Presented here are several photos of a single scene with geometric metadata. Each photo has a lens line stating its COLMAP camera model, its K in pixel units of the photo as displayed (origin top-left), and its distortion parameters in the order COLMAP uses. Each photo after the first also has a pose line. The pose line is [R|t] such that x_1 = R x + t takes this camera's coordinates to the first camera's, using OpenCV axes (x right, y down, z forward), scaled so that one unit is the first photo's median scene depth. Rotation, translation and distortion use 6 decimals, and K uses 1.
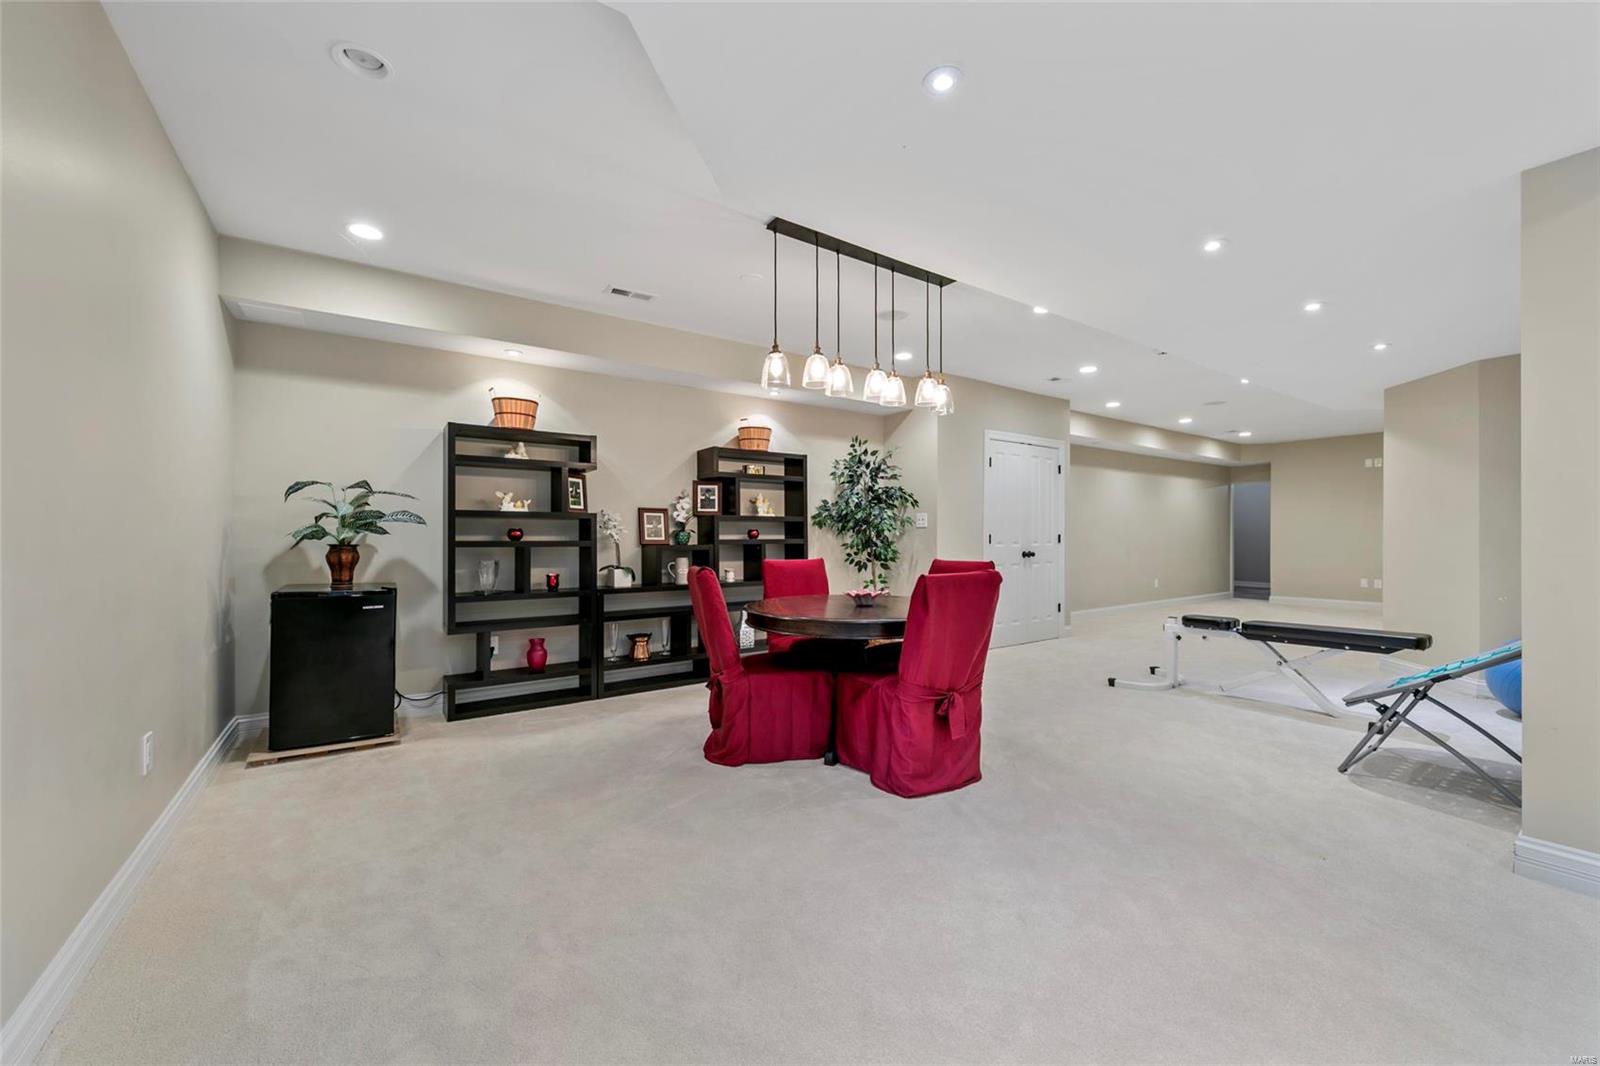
lens RADIAL K [[622.9, 0, 799.1], [0, 622.9, 536.5], [0, 0, 1]] dist [0.000712, -0.000806]
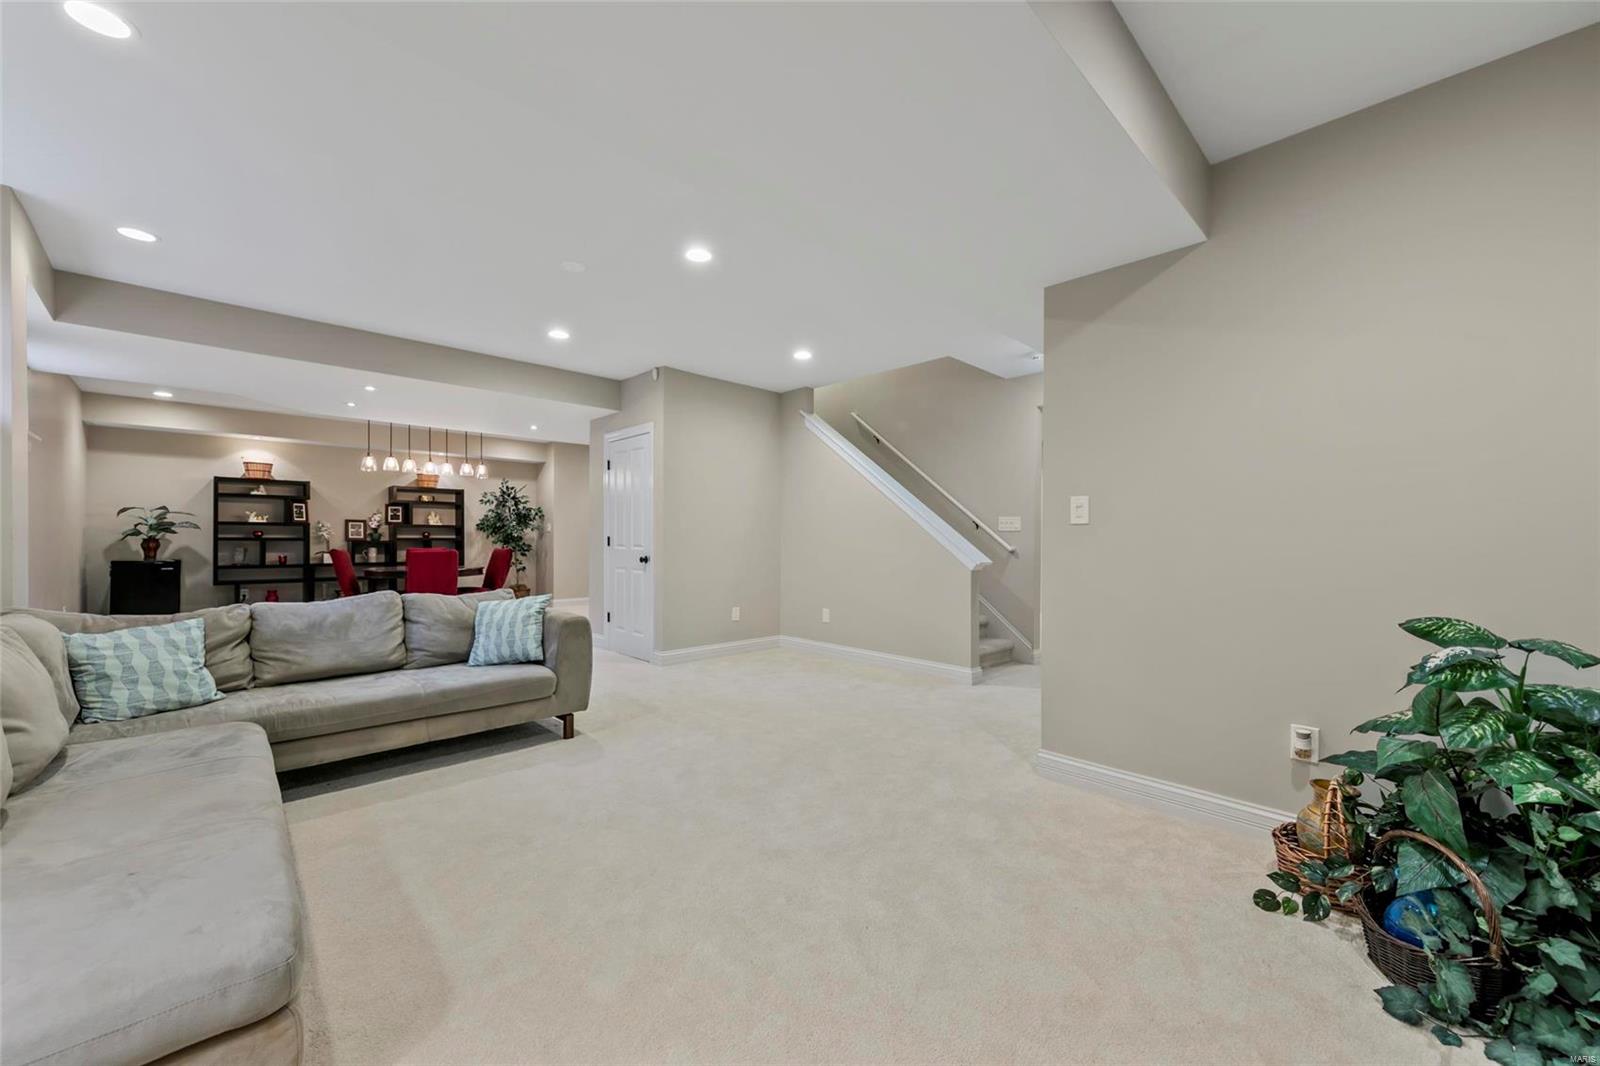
lens RADIAL K [[622.9, 0, 801.5], [0, 622.9, 536.2], [0, 0, 1]] dist [0.000712, -0.000806]
pose [[0.986872, 0.009032, 0.161251, 0.856547], [-0.008711, 0.999958, -0.002698, -0.006488], [-0.161269, 0.001258, 0.986910, -1.114263]]
